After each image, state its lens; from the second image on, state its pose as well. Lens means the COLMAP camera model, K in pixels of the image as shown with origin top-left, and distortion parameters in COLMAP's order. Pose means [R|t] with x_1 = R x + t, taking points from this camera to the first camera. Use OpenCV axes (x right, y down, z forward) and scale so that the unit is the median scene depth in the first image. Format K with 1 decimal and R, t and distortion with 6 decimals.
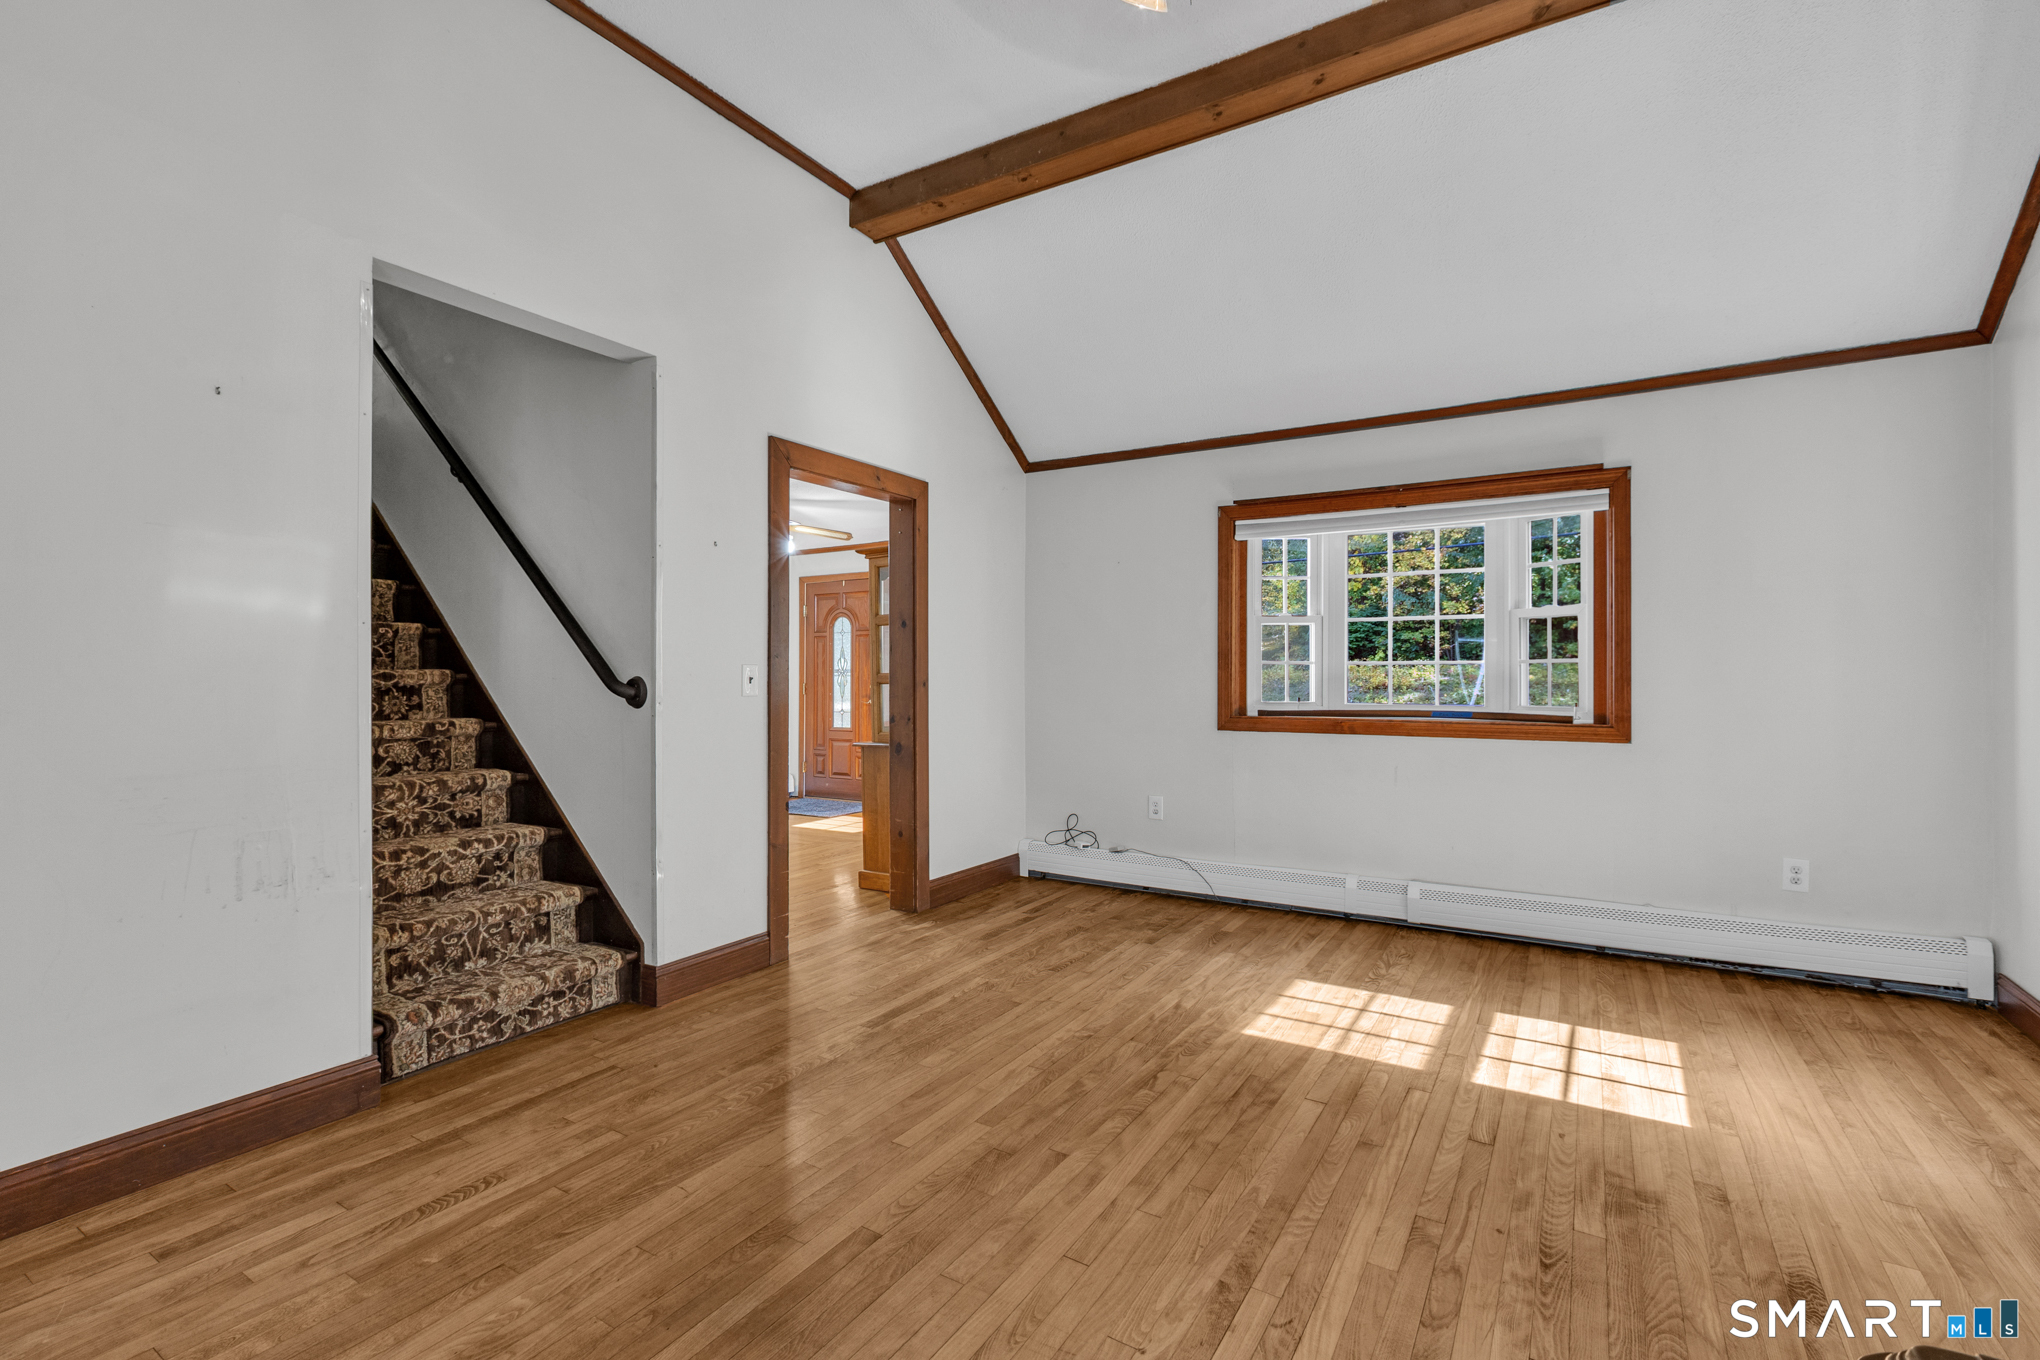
lens RADIAL K [[920.7, 0, 1008.9], [0, 920.7, 674.2], [0, 0, 1]] dist [-0.001693, -0.000825]
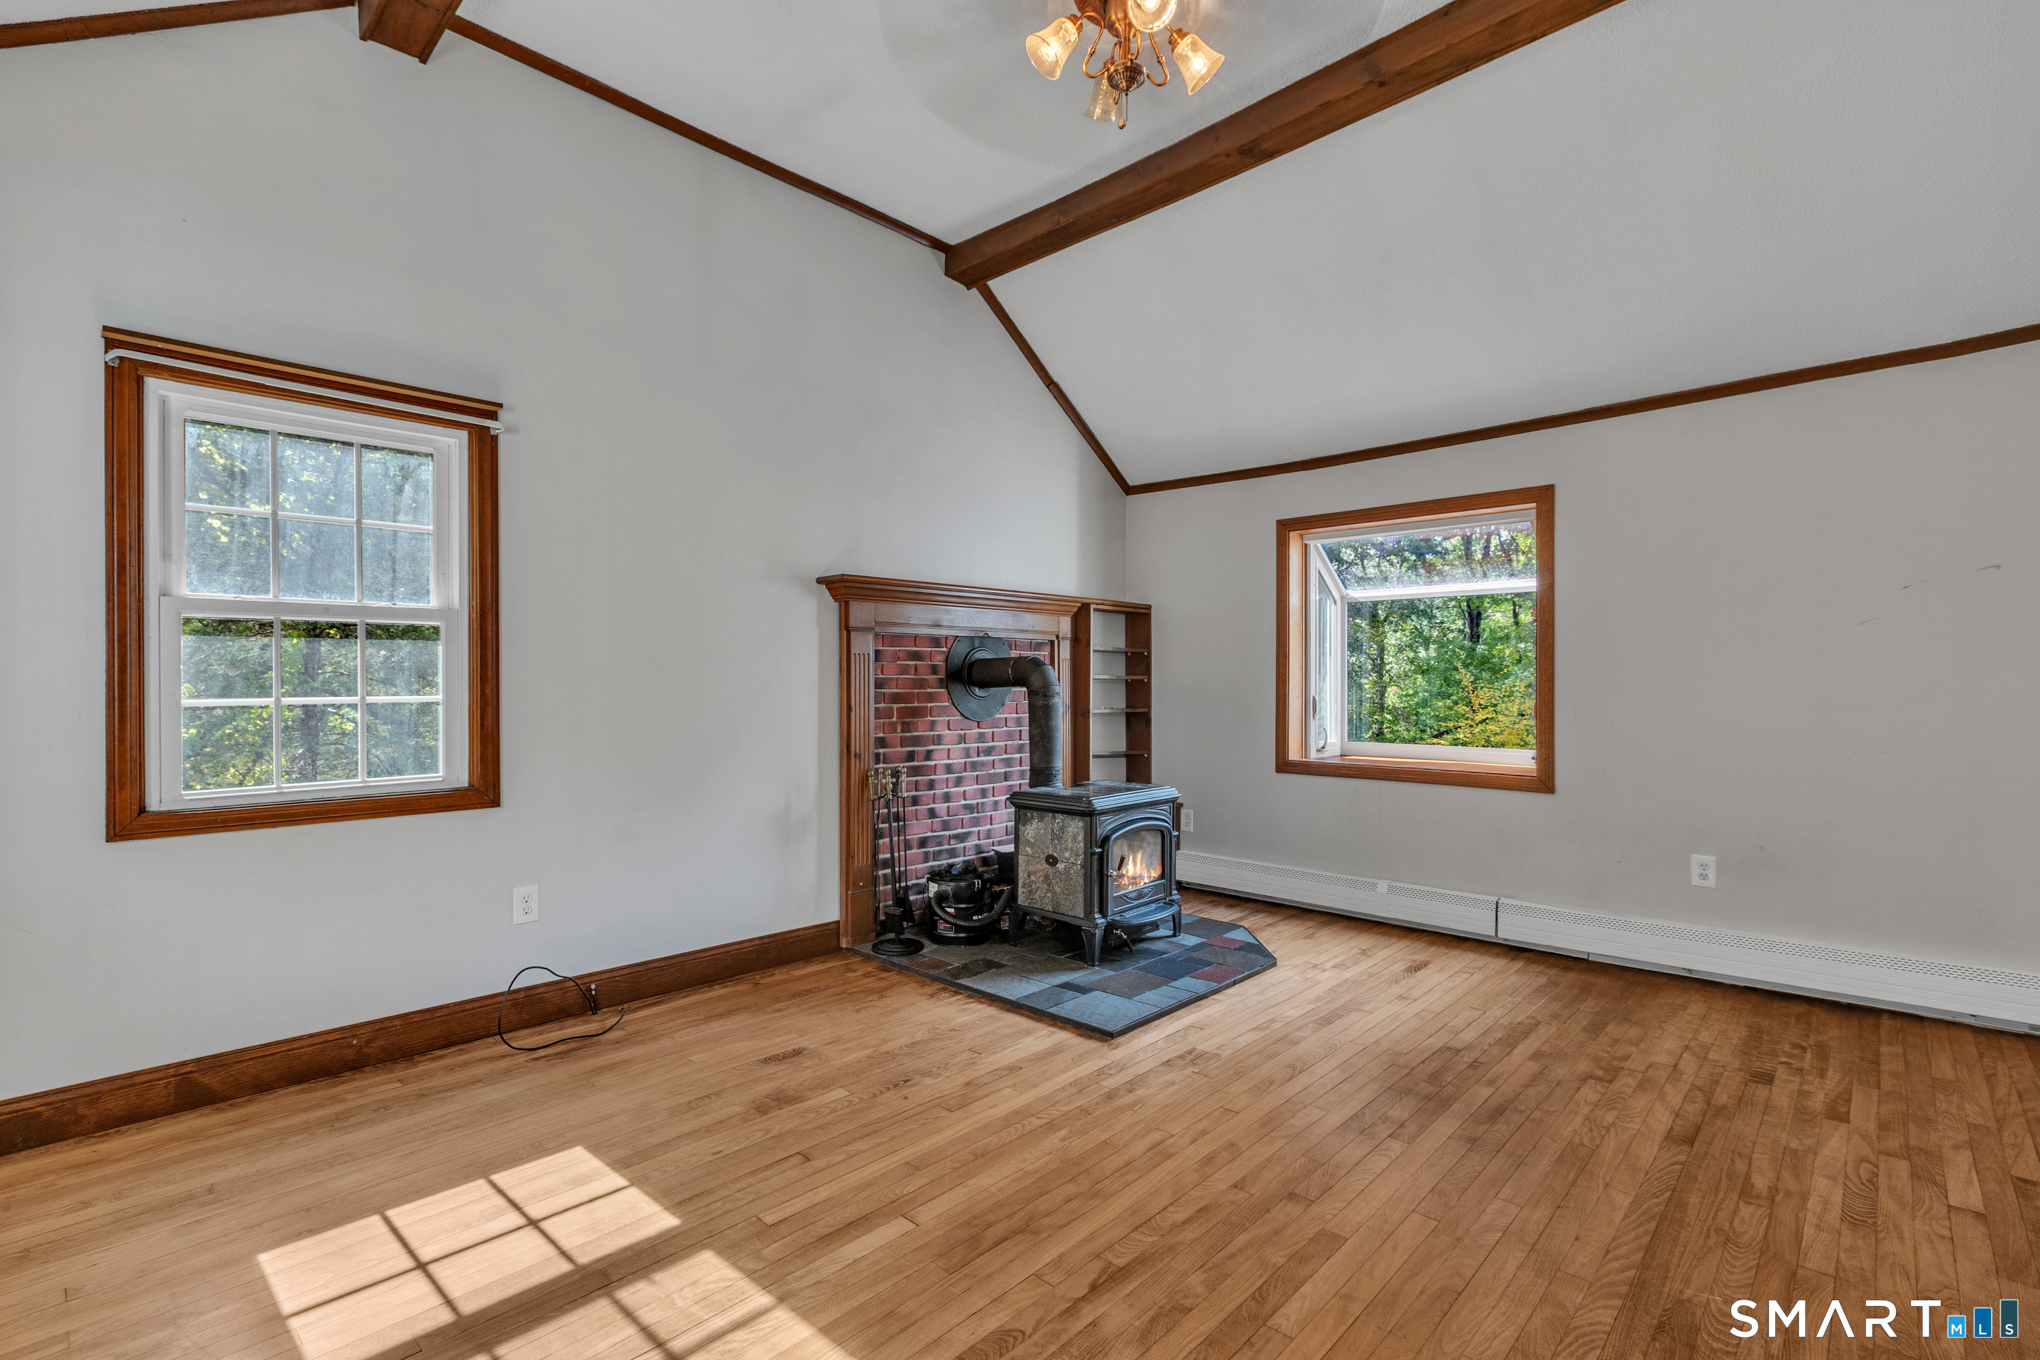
lens RADIAL K [[920.7, 0, 1015.1], [0, 920.7, 681.7], [0, 0, 1]] dist [-0.001693, -0.000825]
pose [[-0.981993, -0.000175, 0.188918, 0.093548], [-0.000027, 1.000000, 0.000785, -0.004323], [-0.188919, 0.000766, -0.981992, 1.772234]]
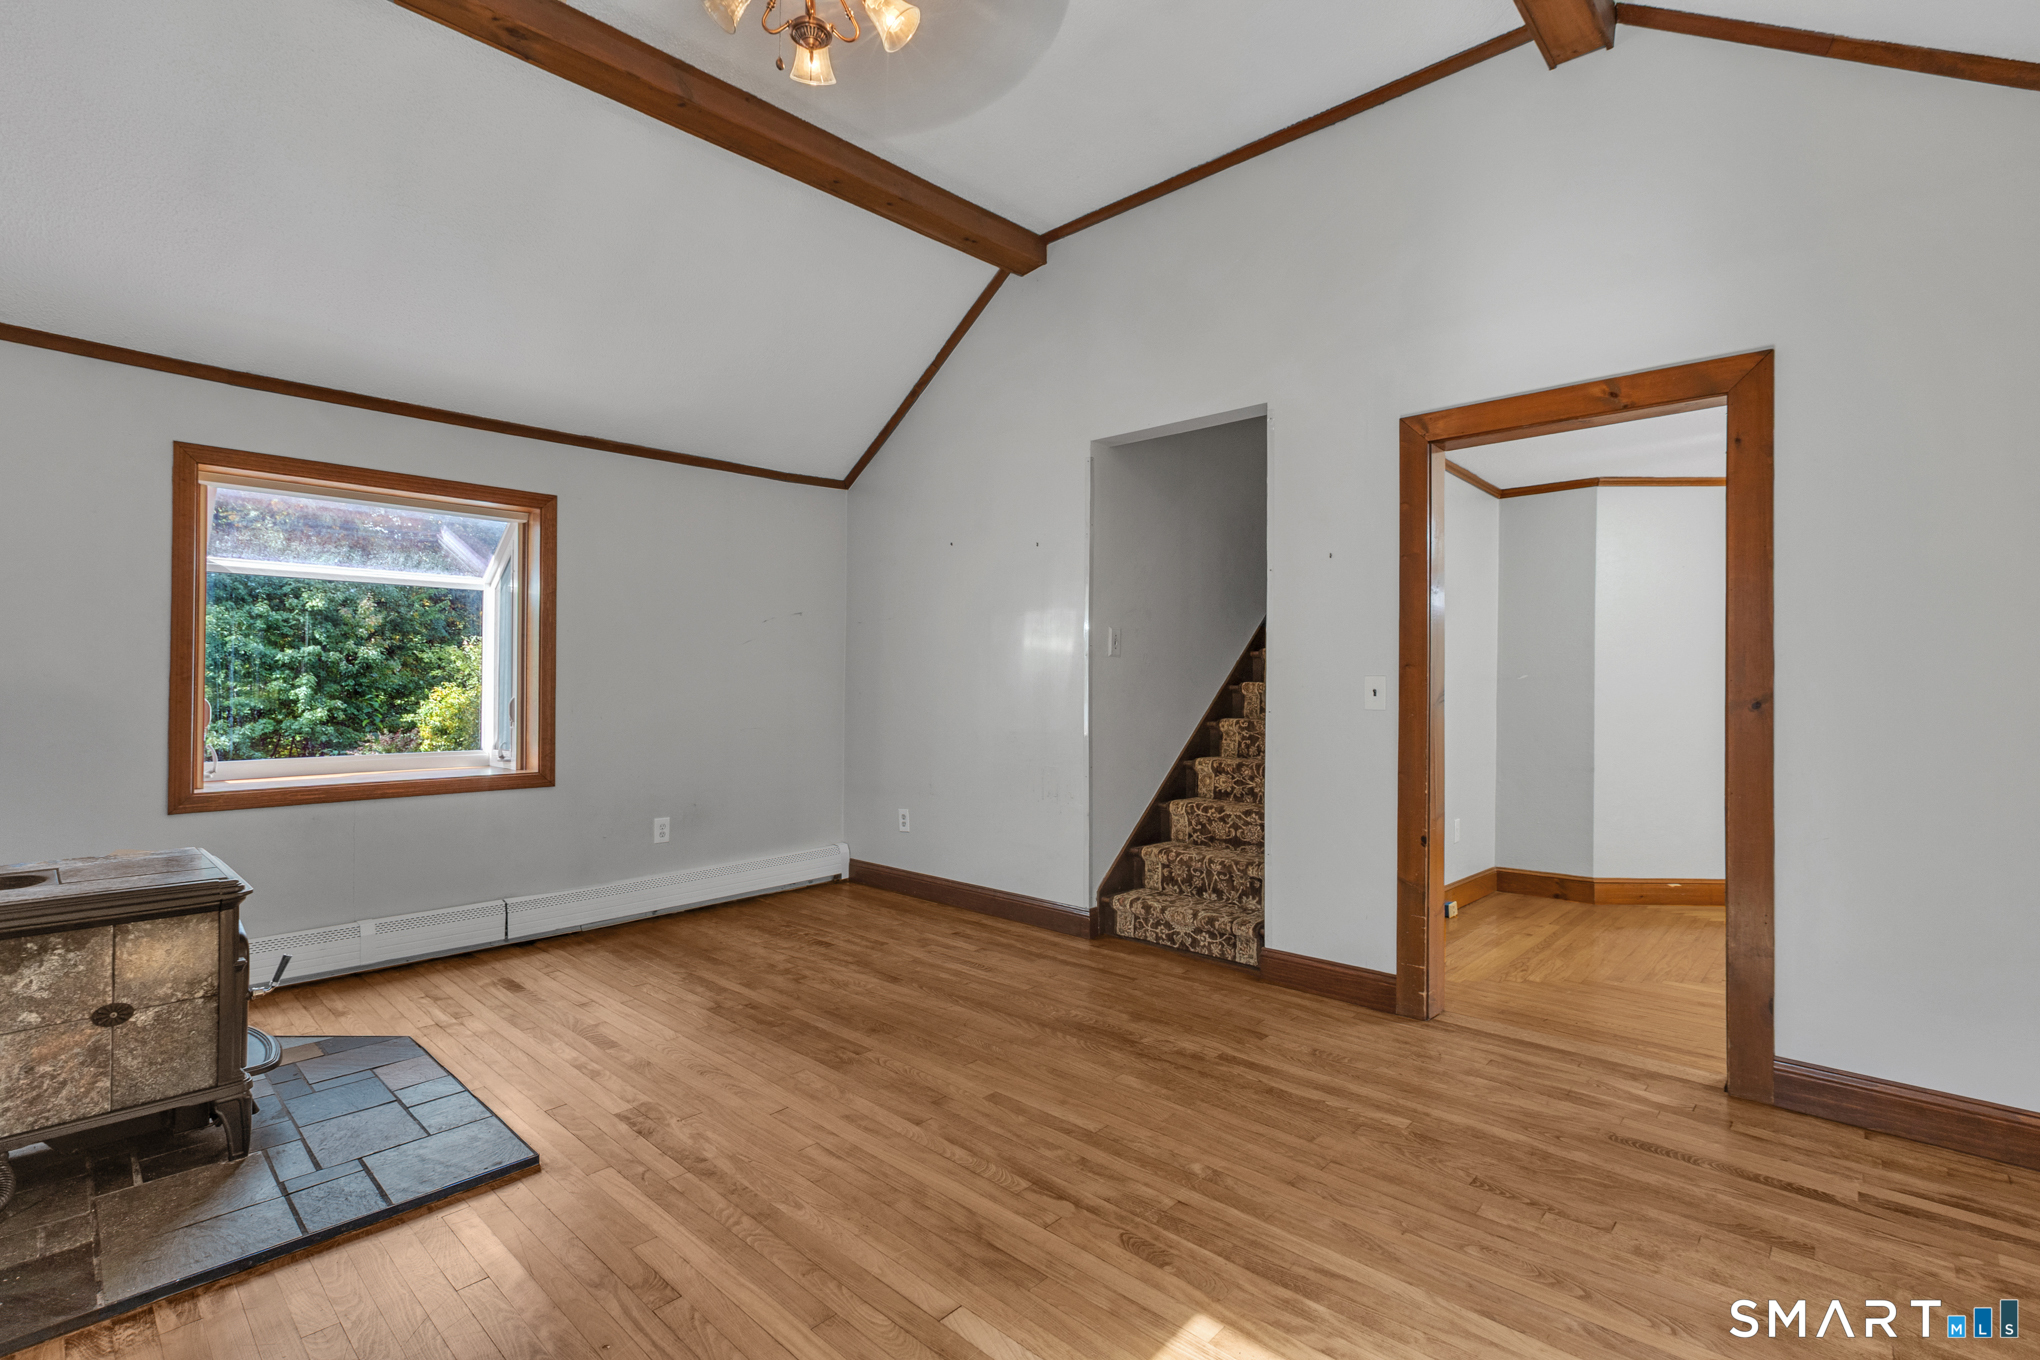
lens RADIAL K [[920.7, 0, 1017.5], [0, 920.7, 684.4], [0, 0, 1]] dist [-0.001693, -0.000825]
pose [[-0.188013, 0.001053, -0.982166, 0.995627], [-0.003125, 0.999994, 0.001670, -0.002885], [0.982162, 0.003384, -0.188008, 1.179556]]
